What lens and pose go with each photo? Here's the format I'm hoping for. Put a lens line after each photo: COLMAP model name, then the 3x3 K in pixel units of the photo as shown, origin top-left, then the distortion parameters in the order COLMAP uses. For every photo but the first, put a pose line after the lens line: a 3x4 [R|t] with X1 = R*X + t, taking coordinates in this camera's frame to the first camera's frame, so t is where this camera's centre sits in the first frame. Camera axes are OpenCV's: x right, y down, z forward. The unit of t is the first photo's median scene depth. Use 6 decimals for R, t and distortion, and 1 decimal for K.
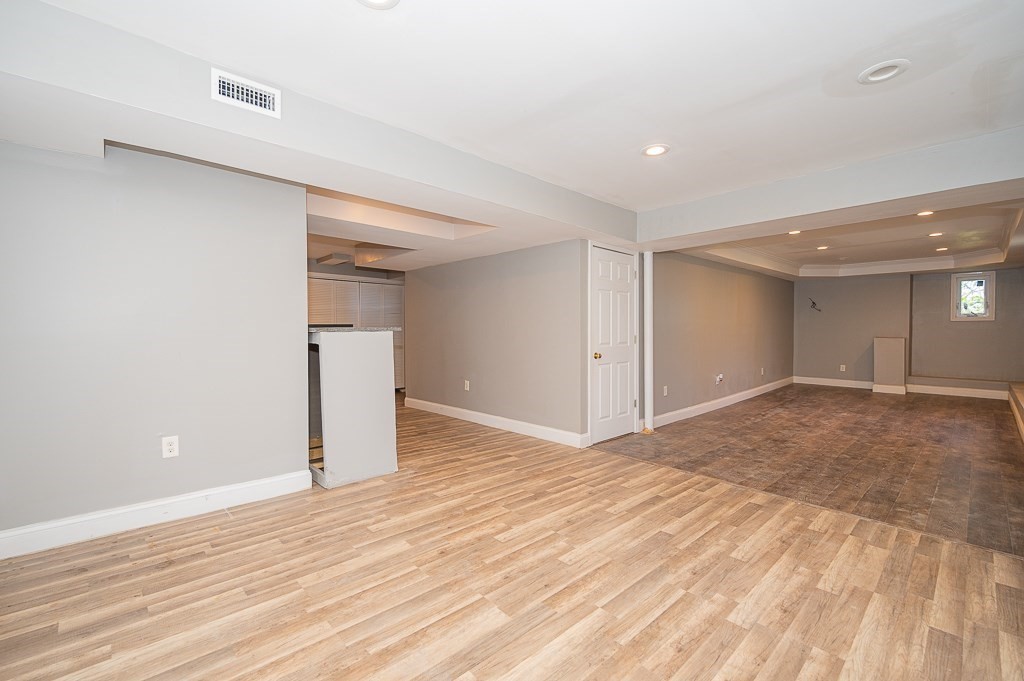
lens RADIAL K [[442.4, 0, 517.3], [0, 442.4, 340.3], [0, 0, 1]] dist [0.004605, 0.000209]
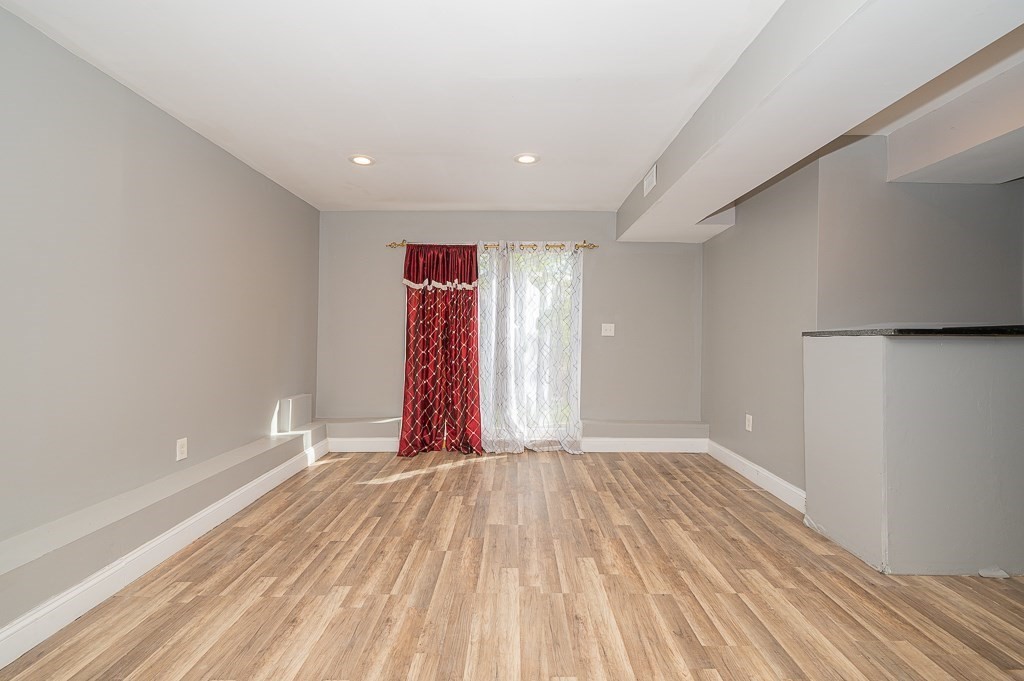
lens RADIAL K [[442.4, 0, 513.7], [0, 442.4, 336.8], [0, 0, 1]] dist [0.004605, 0.000209]
pose [[-0.696727, -0.004712, -0.717321, 0.728311], [-0.023924, 0.999575, 0.016671, -0.030265], [0.716938, 0.028777, -0.696543, 1.508782]]
